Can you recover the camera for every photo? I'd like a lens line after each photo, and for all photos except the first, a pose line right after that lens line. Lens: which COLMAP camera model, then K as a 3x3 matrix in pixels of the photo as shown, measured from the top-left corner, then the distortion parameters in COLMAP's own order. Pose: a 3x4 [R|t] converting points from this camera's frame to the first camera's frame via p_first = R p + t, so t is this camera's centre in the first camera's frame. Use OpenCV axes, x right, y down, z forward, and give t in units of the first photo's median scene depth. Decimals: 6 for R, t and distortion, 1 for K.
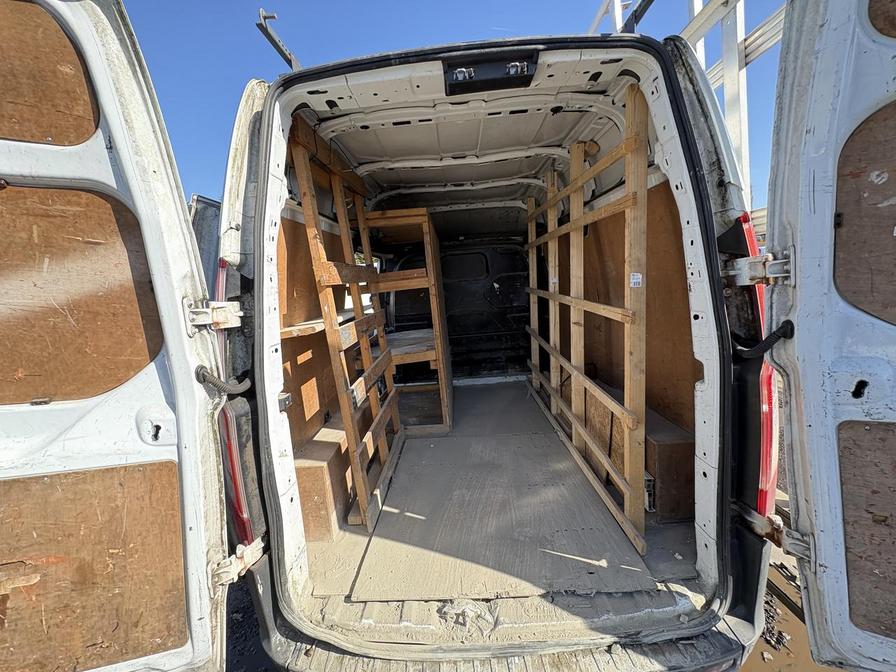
lens RADIAL K [[357.9, 0, 451.7], [0, 357.9, 338.1], [0, 0, 1]] dist [0.000532, -0.000252]
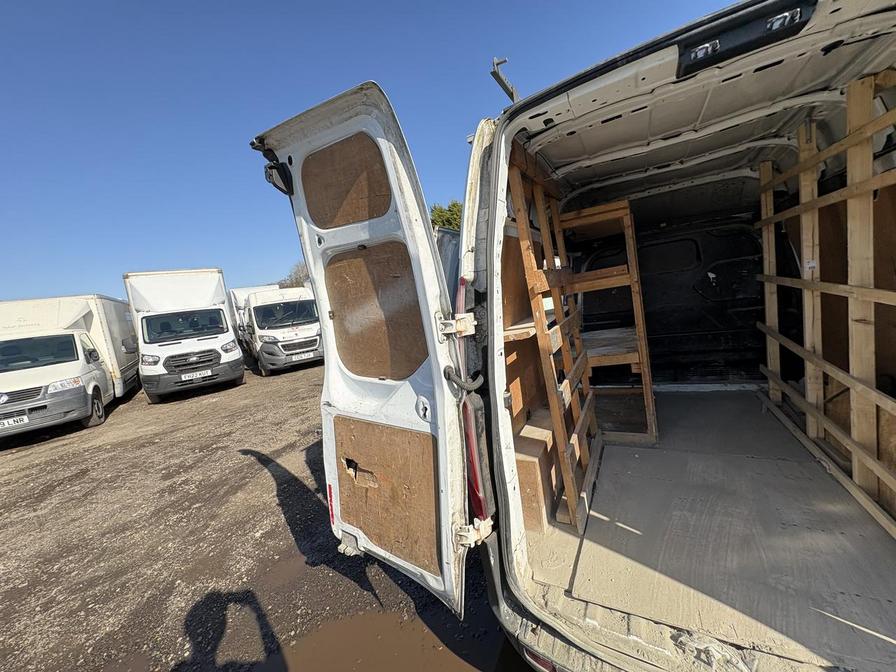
lens RADIAL K [[357.9, 0, 451.7], [0, 357.9, 336.5], [0, 0, 1]] dist [0.000532, -0.000252]
pose [[0.892233, -0.002289, -0.451570, -0.096643], [0.004508, 0.999982, 0.003838, -0.020872], [0.451553, -0.005460, 0.892228, -0.064867]]
